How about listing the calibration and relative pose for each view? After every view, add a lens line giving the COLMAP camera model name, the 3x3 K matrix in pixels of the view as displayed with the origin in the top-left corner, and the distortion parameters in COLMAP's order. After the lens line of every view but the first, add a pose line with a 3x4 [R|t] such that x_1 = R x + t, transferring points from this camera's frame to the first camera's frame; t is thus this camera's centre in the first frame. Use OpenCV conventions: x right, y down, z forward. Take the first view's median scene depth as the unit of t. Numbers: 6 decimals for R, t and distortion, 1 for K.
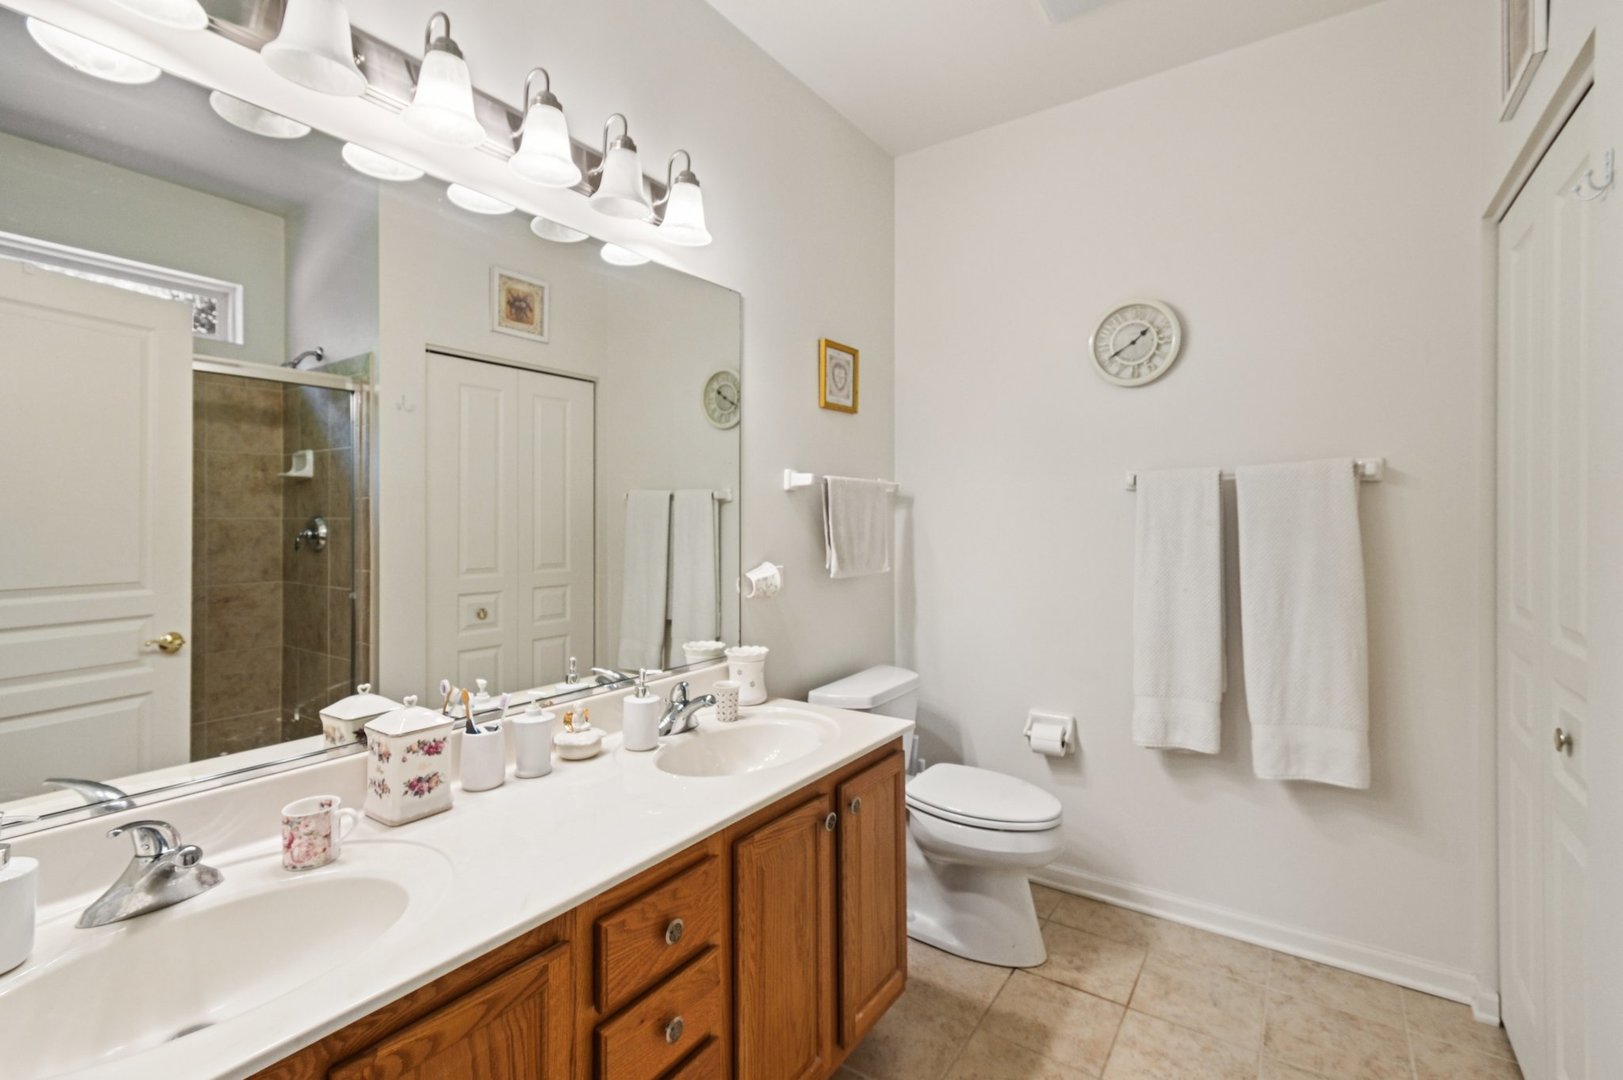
lens RADIAL K [[713.3, 0, 808.1], [0, 713.3, 513.5], [0, 0, 1]] dist [0.001876, 0.000170]
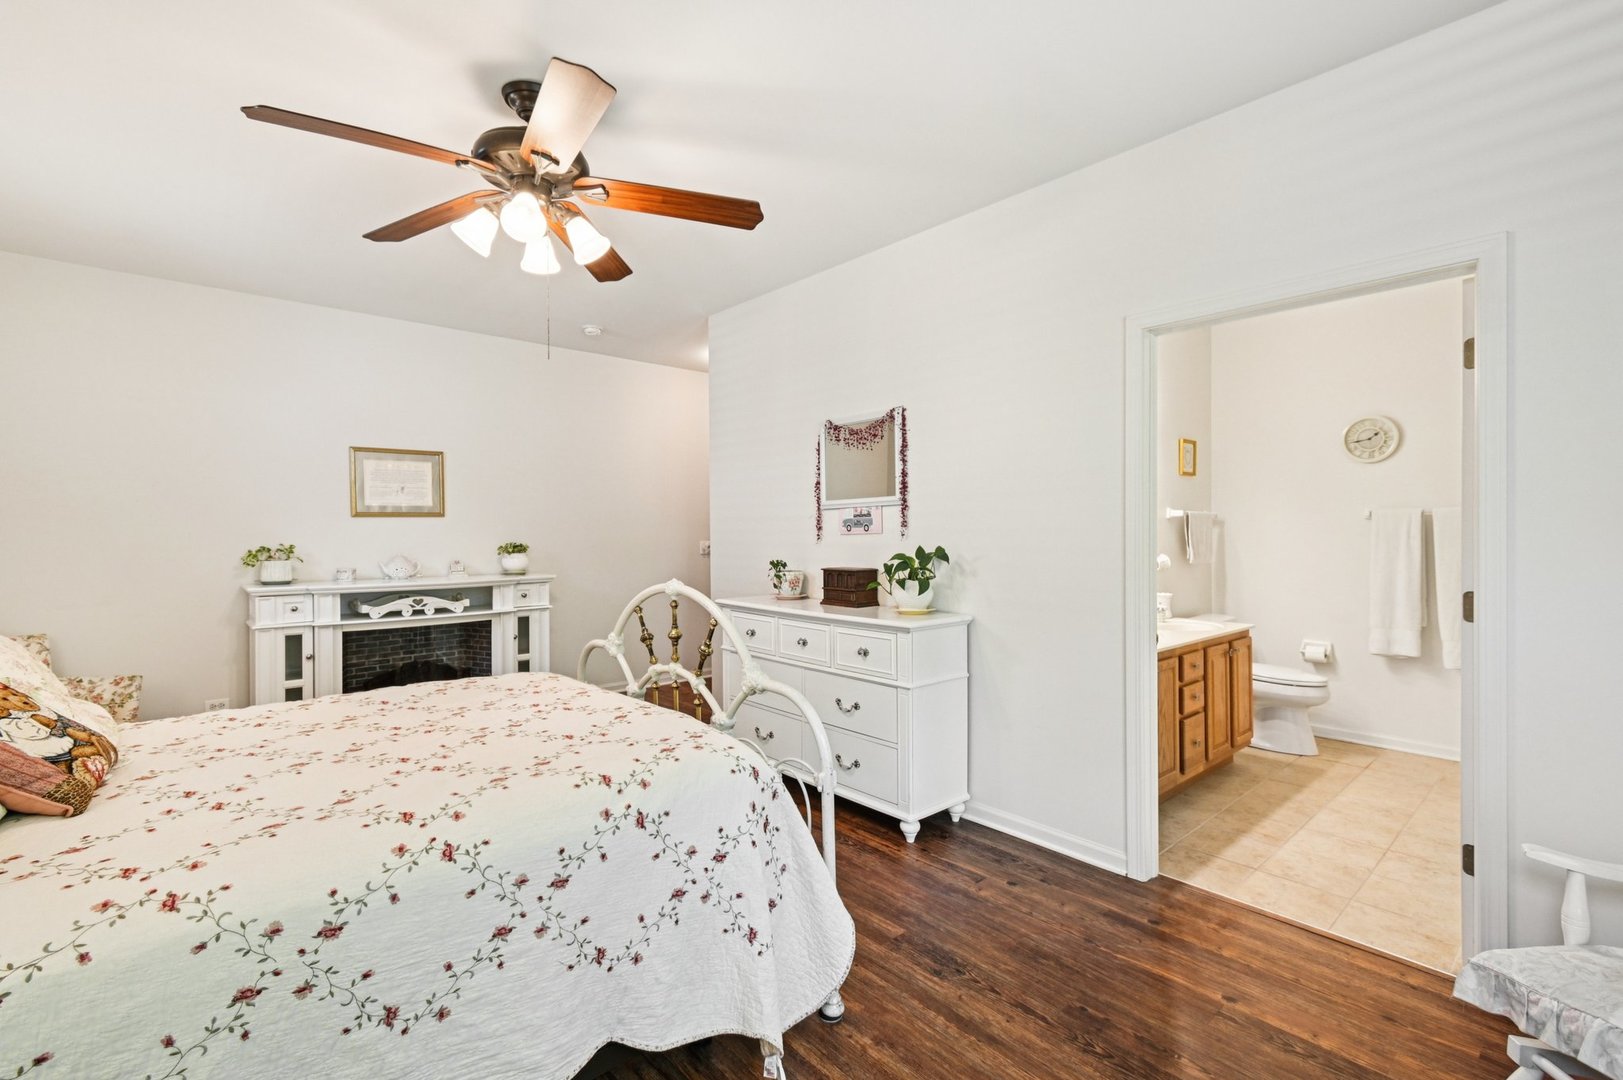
lens RADIAL K [[727.5, 0, 807.7], [0, 727.5, 521.2], [0, 0, 1]] dist [0.006988, -0.000003]
pose [[0.974588, 0.006130, -0.223920, -0.569710], [-0.007685, 0.999952, -0.006075, -0.005218], [0.223872, 0.007641, 0.974589, -1.238372]]
